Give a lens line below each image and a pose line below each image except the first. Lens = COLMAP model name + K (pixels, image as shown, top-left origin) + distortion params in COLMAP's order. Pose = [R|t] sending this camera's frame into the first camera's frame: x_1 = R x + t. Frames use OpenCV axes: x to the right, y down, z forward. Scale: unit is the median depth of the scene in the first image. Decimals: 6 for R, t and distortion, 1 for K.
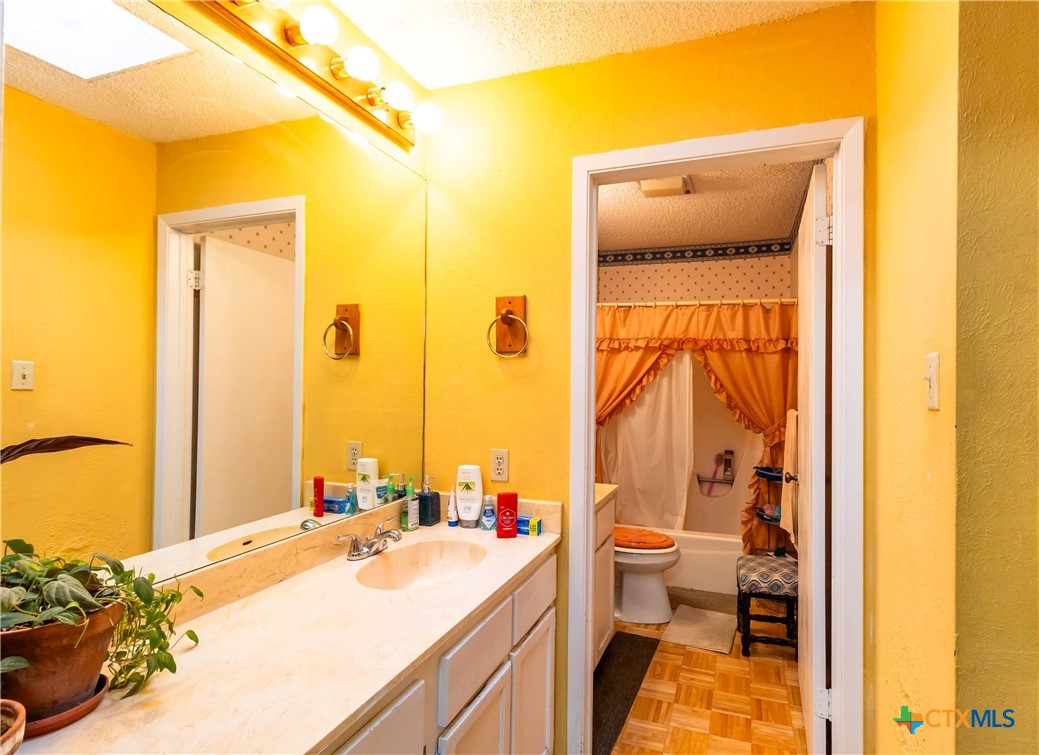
lens RADIAL K [[561.1, 0, 519.5], [0, 561.1, 377.5], [0, 0, 1]] dist [-0.000329, 0.000104]
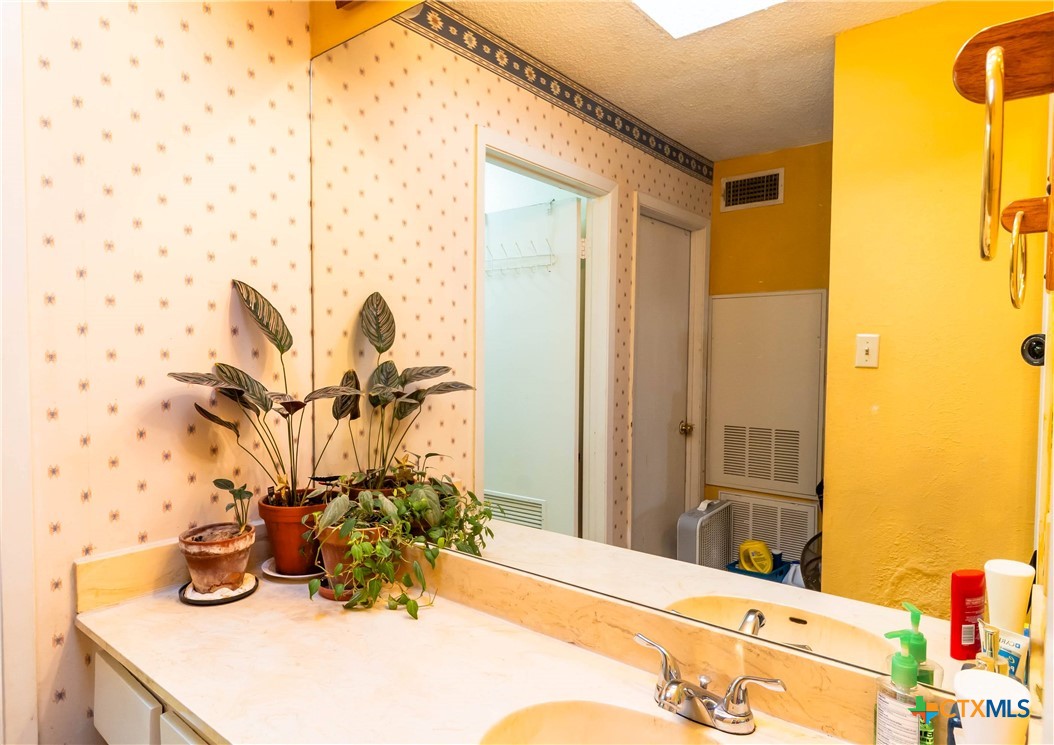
lens RADIAL K [[640.7, 0, 527.0], [0, 640.7, 372.5], [0, 0, 1]] dist [-0.002049, -0.000463]
pose [[-0.300266, 0.028538, -0.953429, 0.350571], [0.000676, 0.999558, 0.029706, 0.000215], [0.953855, 0.008275, -0.300152, 1.196924]]
